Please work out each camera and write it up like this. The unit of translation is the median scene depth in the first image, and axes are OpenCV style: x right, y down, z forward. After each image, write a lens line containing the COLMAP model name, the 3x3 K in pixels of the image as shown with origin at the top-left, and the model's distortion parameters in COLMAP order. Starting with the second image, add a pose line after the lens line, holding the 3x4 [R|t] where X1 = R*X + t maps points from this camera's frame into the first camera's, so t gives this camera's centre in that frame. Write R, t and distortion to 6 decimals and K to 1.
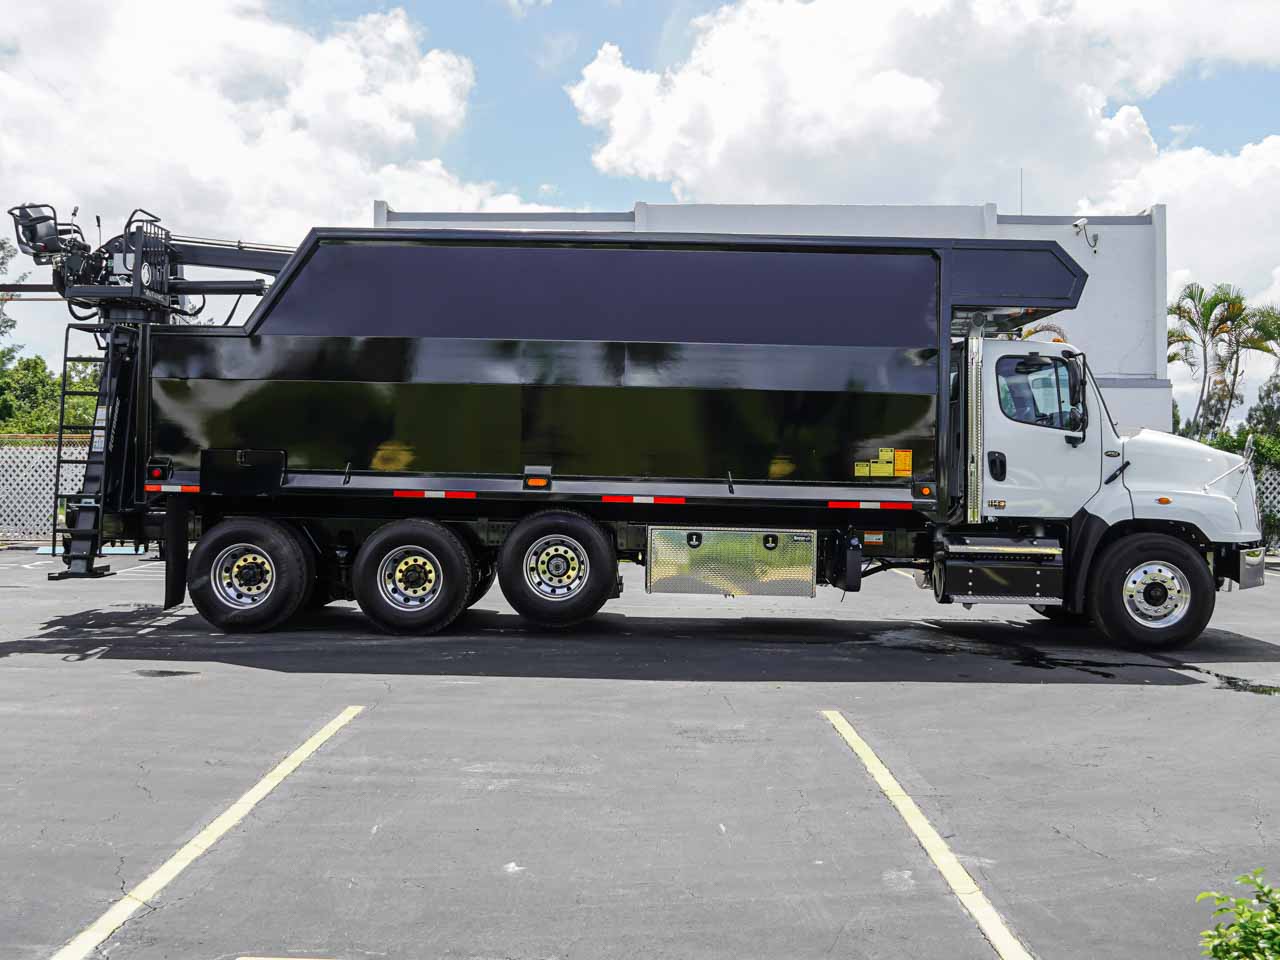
lens RADIAL K [[1022.4, 0, 640.0], [0, 1022.4, 480.0], [0, 0, 1]] dist [-0.053857, 0.000380]
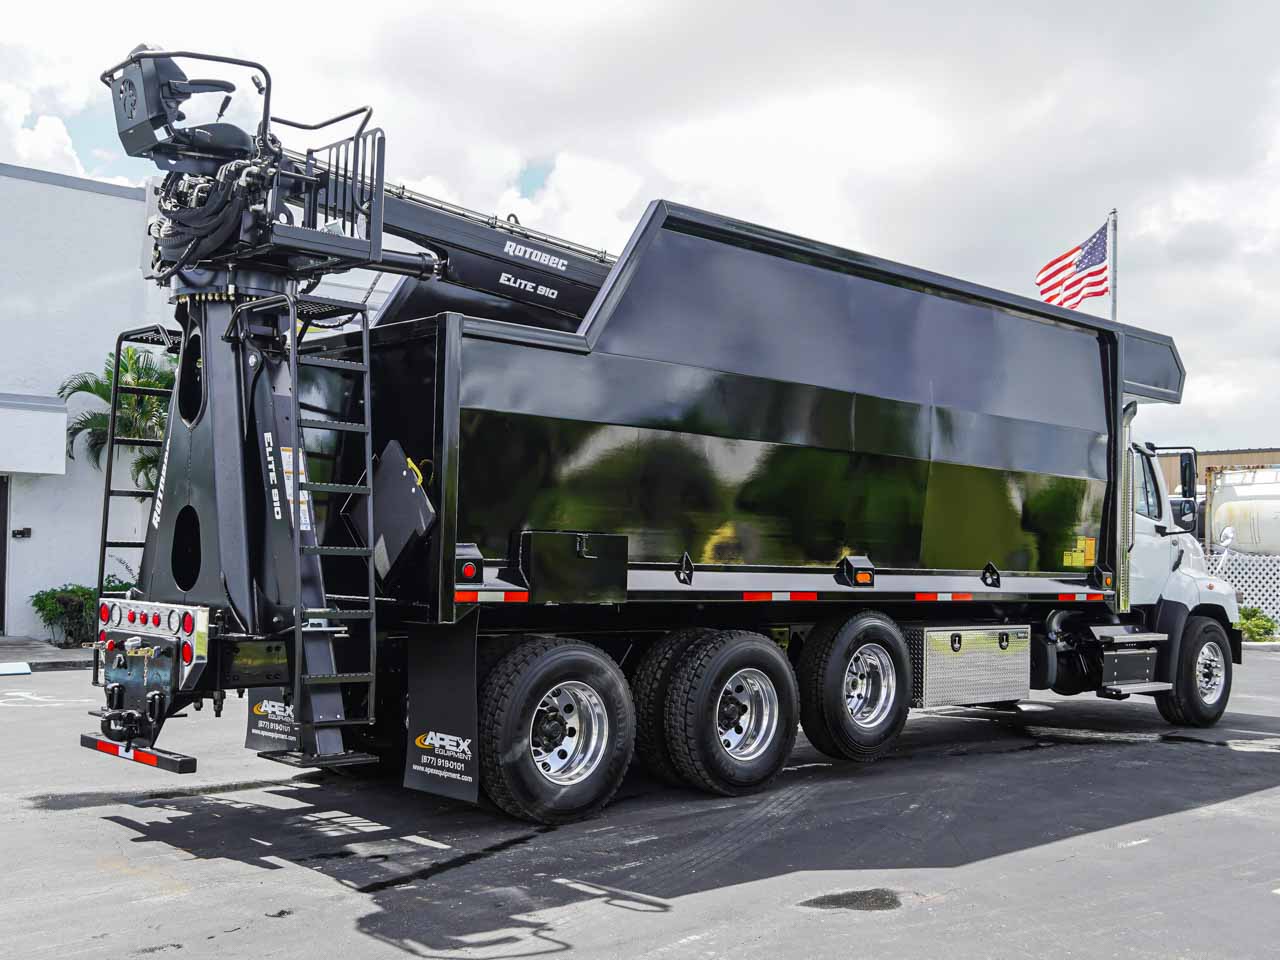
lens RADIAL K [[1303.8, 0, 640.0], [0, 1303.8, 480.0], [0, 0, 1]] dist [-0.061918, 0.002104]
pose [[0.755105, 0.036613, 0.654581, -0.862956], [0.002426, 0.998276, -0.058636, -0.013969], [-0.655600, 0.045864, 0.753714, 0.349777]]
